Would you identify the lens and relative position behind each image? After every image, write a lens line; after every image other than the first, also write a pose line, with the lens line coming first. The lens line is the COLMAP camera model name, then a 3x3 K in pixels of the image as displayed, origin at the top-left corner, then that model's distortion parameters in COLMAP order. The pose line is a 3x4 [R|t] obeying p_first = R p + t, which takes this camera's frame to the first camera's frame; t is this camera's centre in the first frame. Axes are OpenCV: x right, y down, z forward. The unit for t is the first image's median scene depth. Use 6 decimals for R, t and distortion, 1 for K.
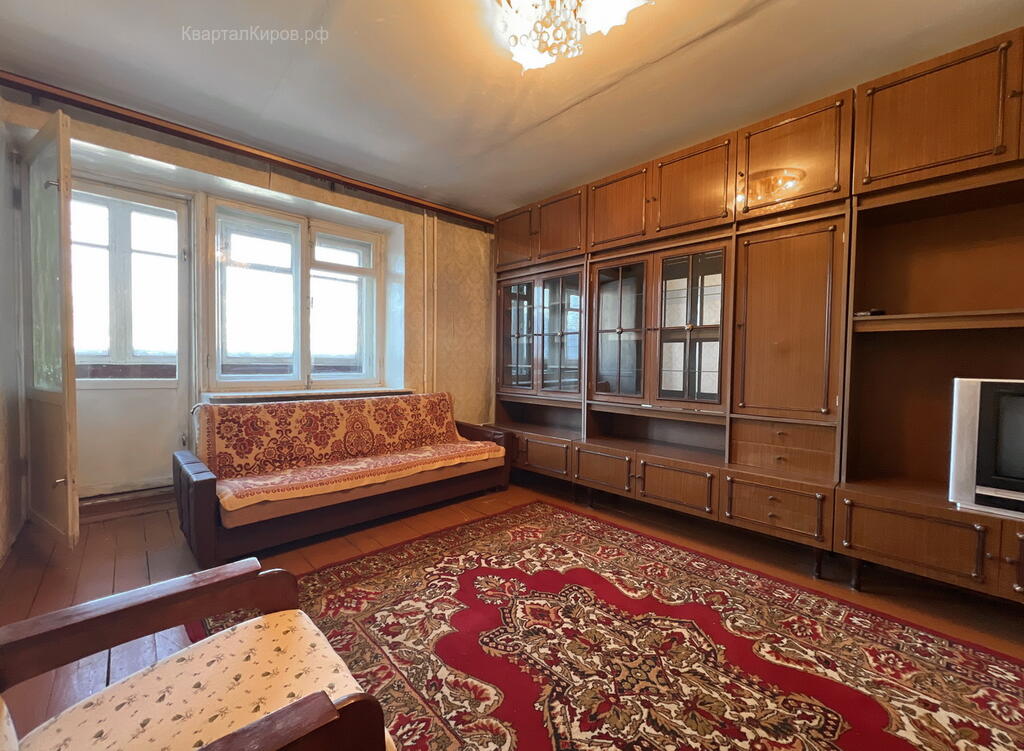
lens RADIAL K [[422.7, 0, 509.0], [0, 422.7, 378.2], [0, 0, 1]] dist [0.001268, 0.000321]
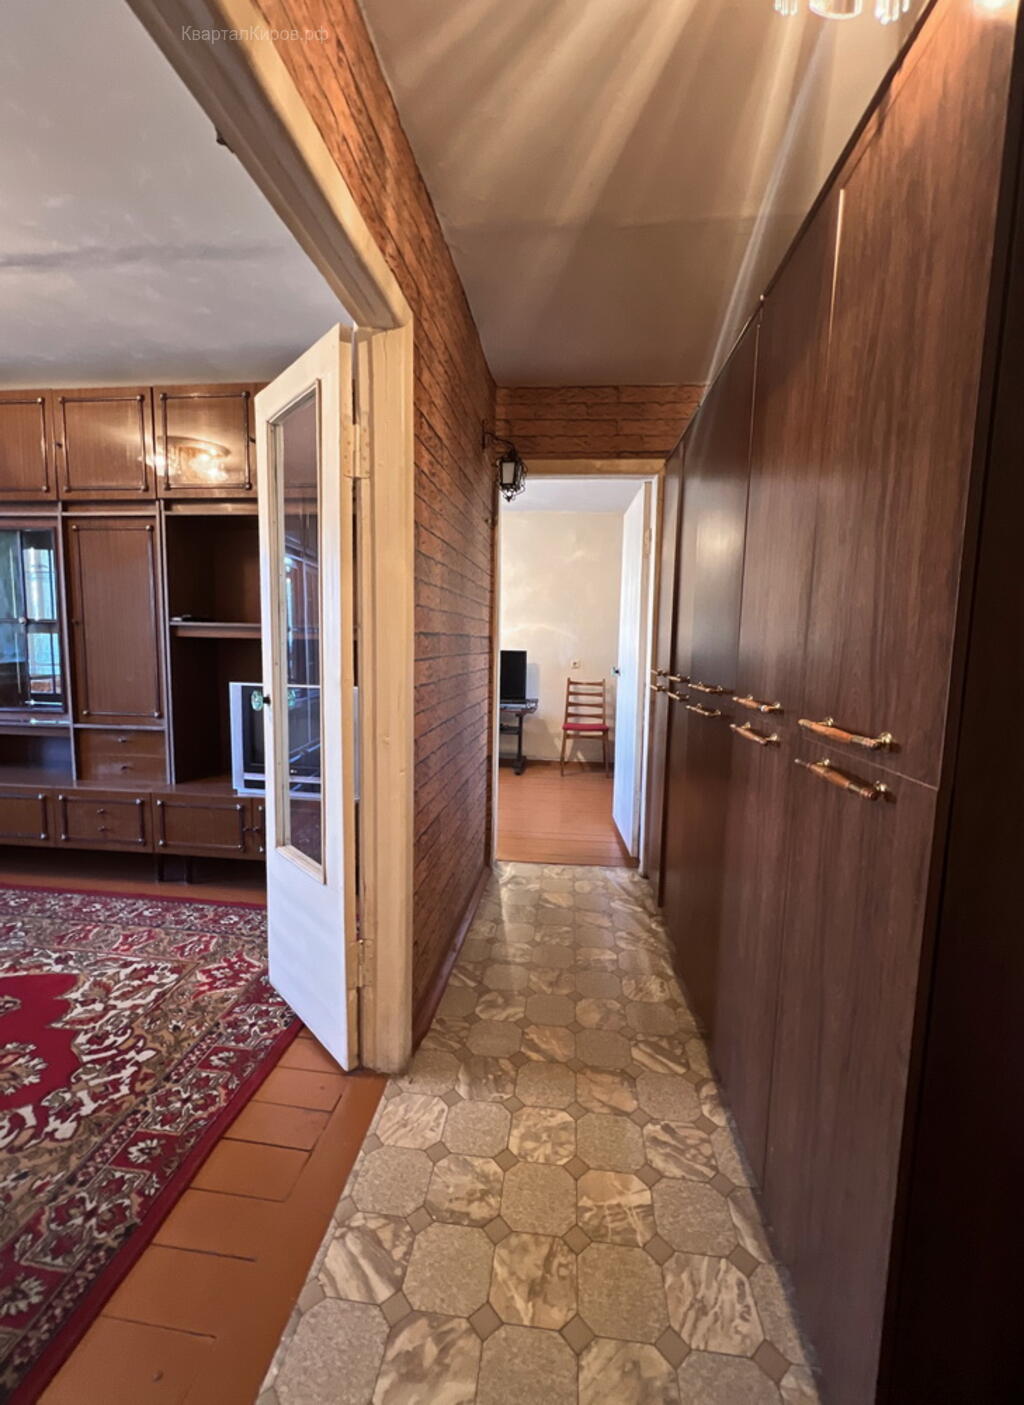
lens RADIAL K [[578.6, 0, 512.9], [0, 578.6, 706.6], [0, 0, 1]] dist [-0.003631, -0.000377]
pose [[0.762008, -0.061696, 0.644622, 0.506317], [0.011598, 0.996592, 0.081672, -0.043552], [-0.647463, -0.054759, 0.760127, -0.556620]]
